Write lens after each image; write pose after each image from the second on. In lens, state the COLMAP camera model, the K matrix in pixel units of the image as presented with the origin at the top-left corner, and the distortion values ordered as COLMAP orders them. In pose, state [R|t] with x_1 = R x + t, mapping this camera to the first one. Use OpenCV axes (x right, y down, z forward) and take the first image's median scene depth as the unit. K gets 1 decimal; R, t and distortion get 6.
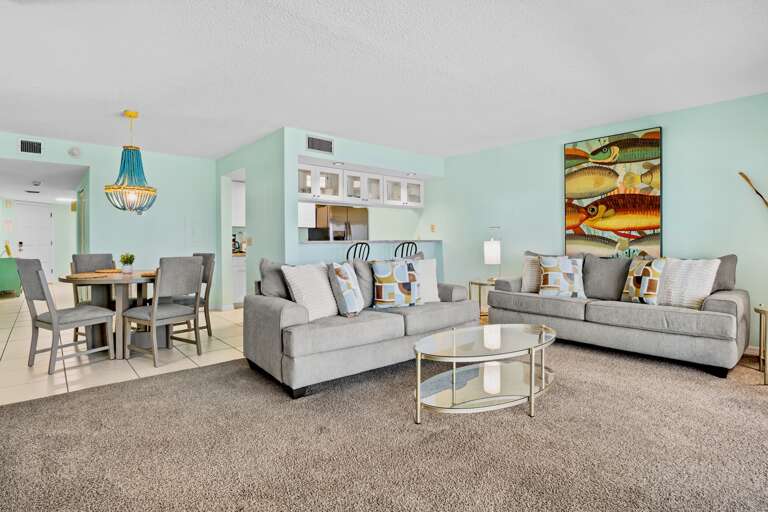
lens RADIAL K [[387.0, 0, 384.1], [0, 387.0, 242.8], [0, 0, 1]] dist [-0.022676, -0.000657]
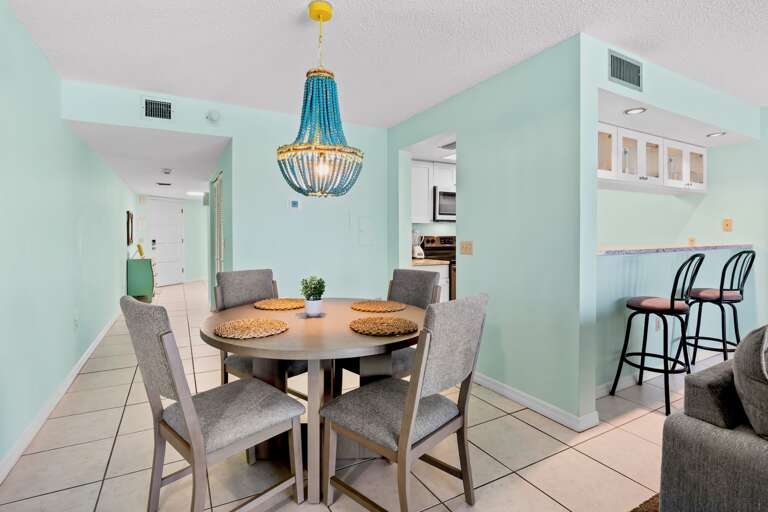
lens RADIAL K [[387.0, 0, 384.1], [0, 387.0, 242.8], [0, 0, 1]] dist [-0.022676, -0.000657]
pose [[0.973086, 0.008057, -0.230300, -0.419002], [-0.005347, 0.999909, 0.012389, -0.024181], [0.230379, -0.010825, 0.973041, 0.468036]]
